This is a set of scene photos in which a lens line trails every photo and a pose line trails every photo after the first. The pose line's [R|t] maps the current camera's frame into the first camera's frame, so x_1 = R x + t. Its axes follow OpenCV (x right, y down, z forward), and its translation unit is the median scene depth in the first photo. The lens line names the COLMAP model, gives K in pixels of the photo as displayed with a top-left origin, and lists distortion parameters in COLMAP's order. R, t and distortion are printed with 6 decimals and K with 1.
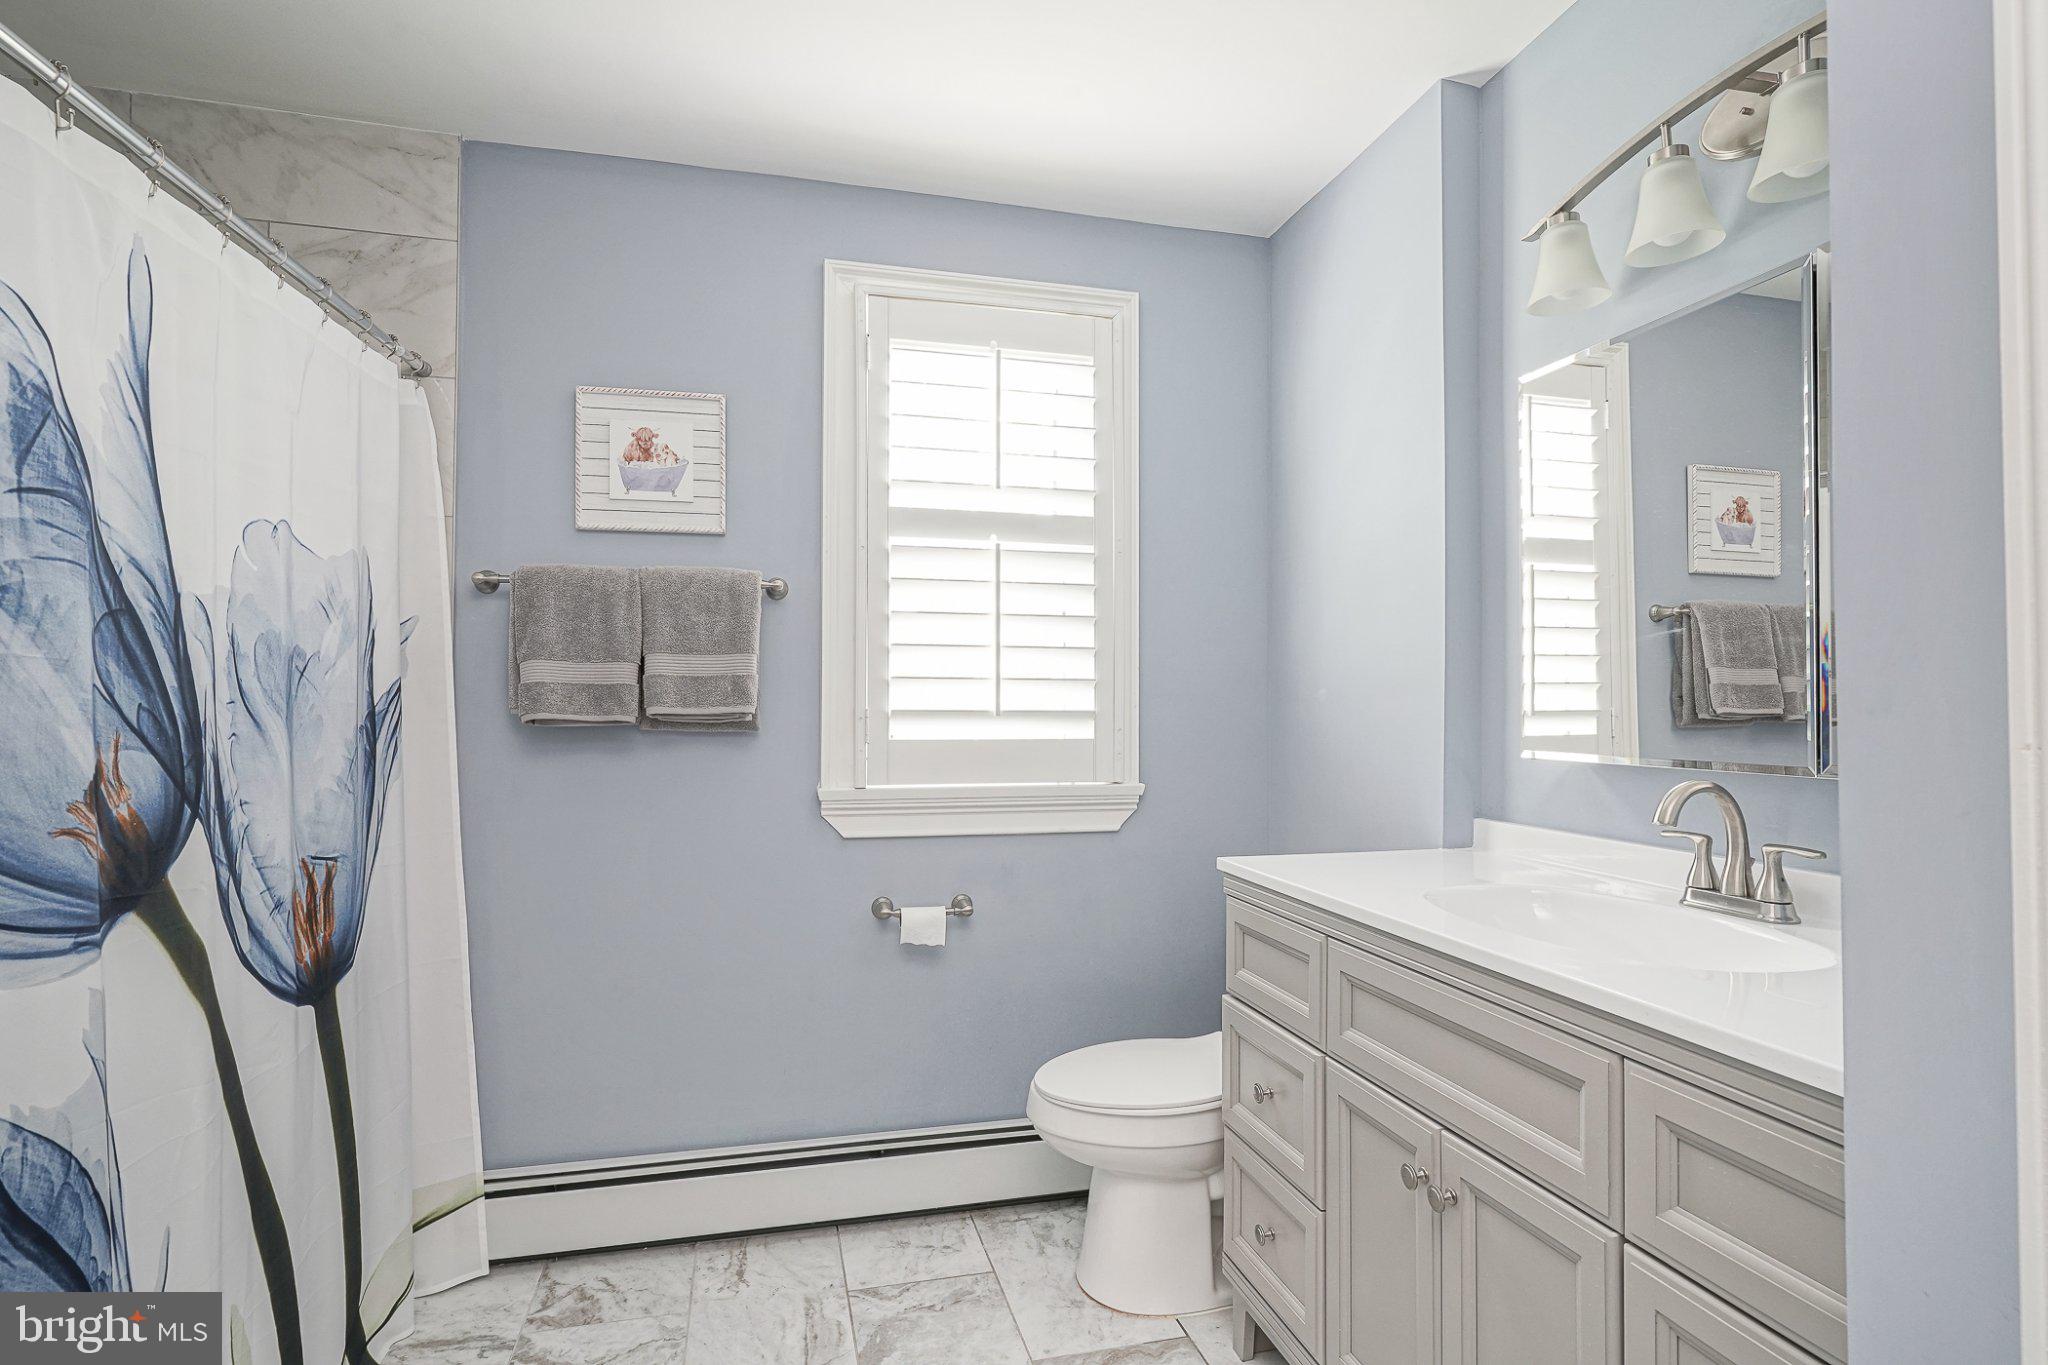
lens RADIAL K [[1013.0, 0, 1025.6], [0, 1013.0, 709.5], [0, 0, 1]] dist [-0.003117, 0.002735]
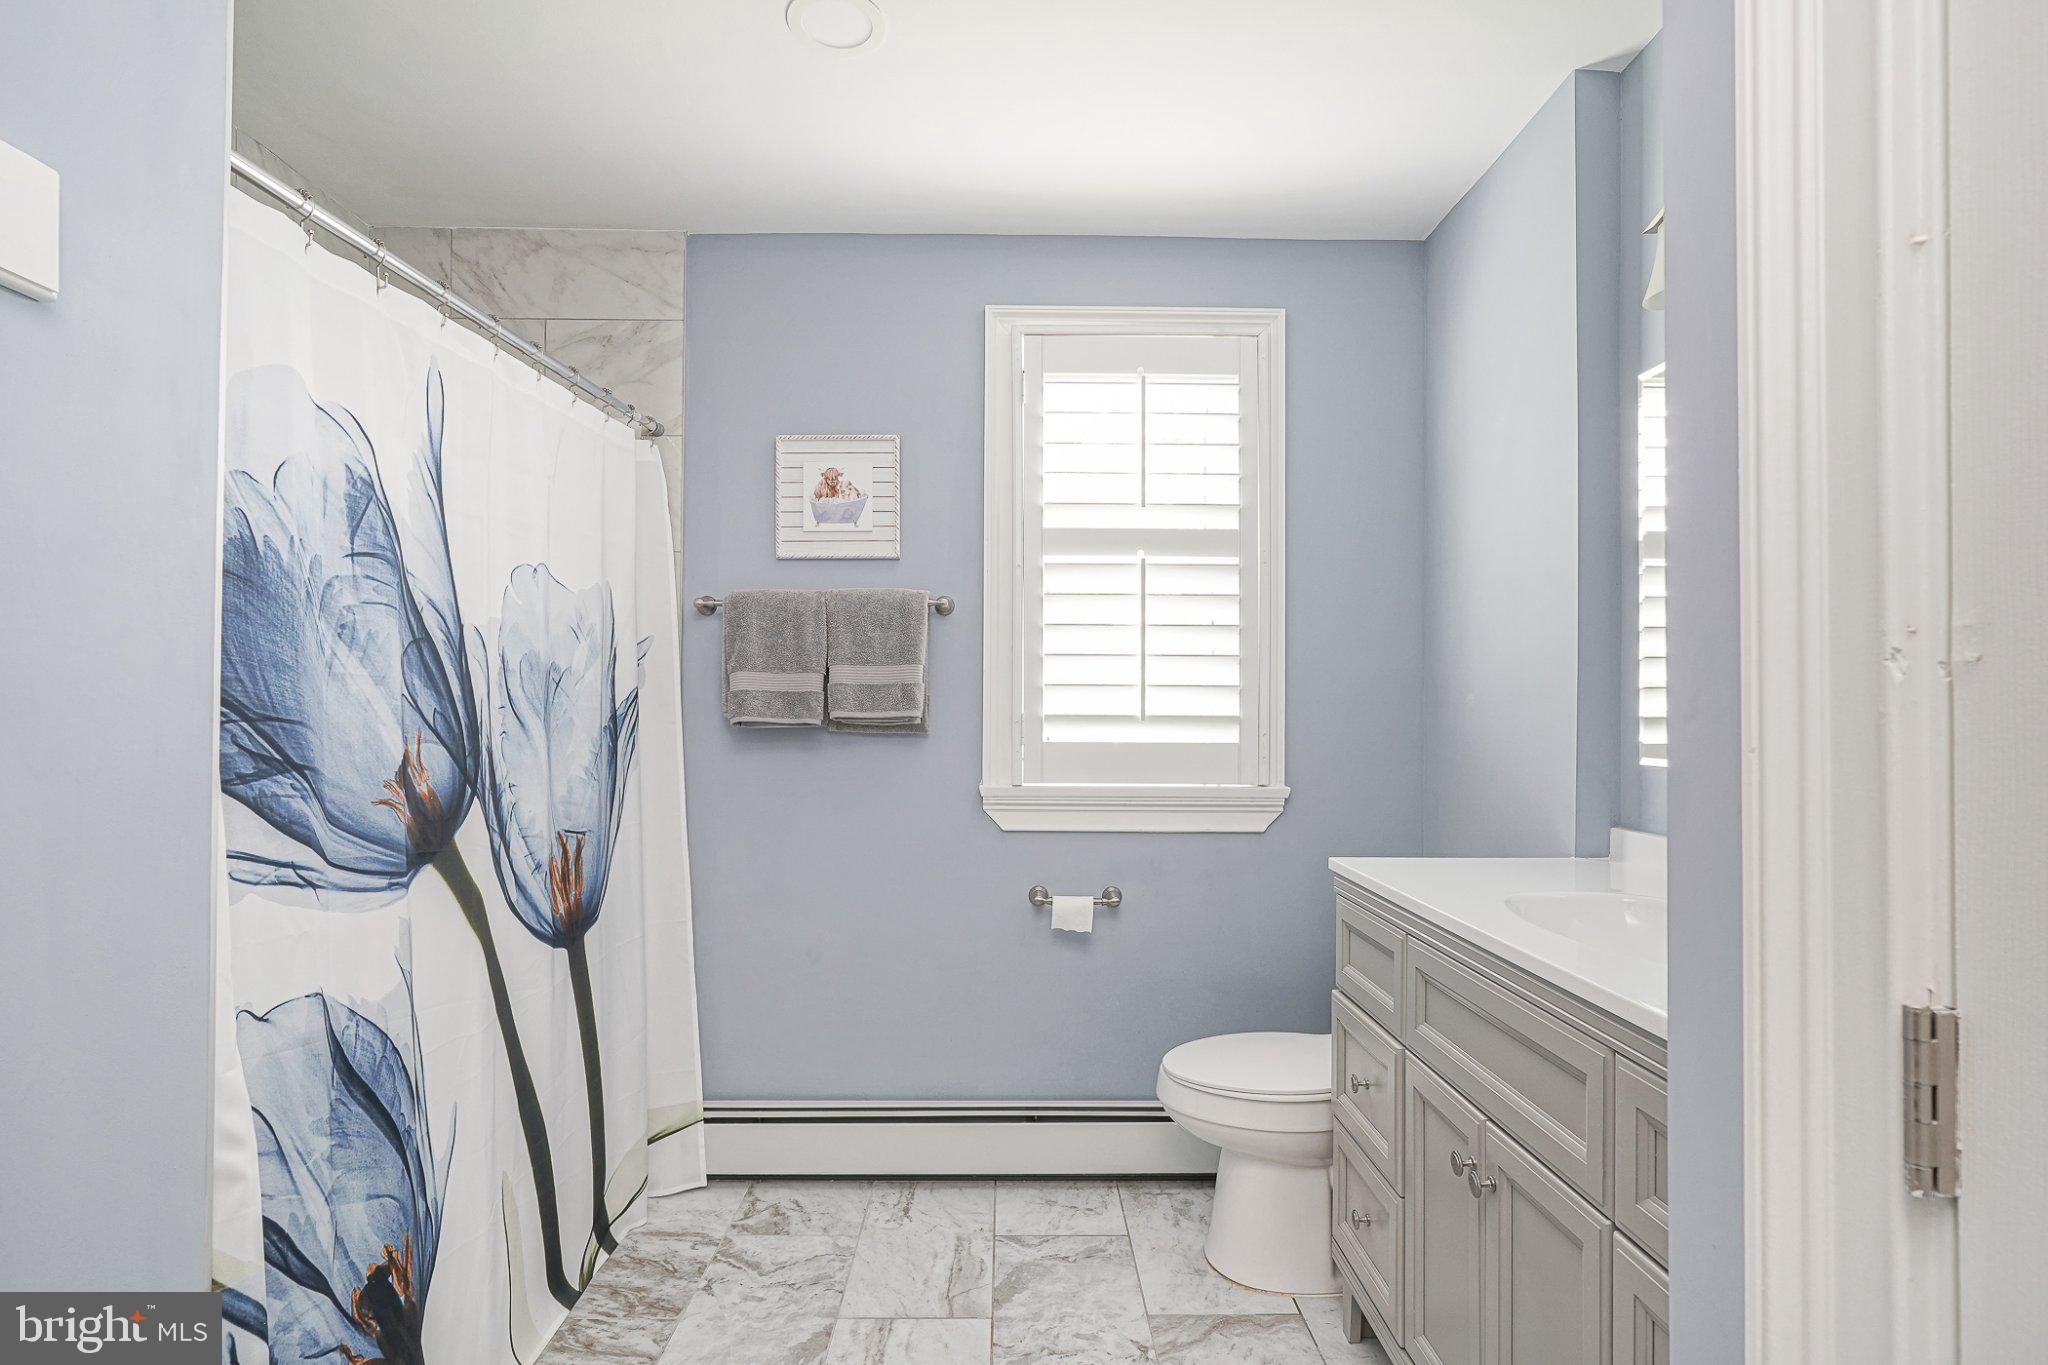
lens RADIAL K [[1011.9, 0, 1036.5], [0, 1011.9, 722.1], [0, 0, 1]] dist [-0.002933, 0.000632]
pose [[0.973364, 0.004556, -0.229220, 0.125788], [-0.002714, 0.999961, 0.008350, -0.000610], [0.229249, -0.007506, 0.973339, -0.071727]]
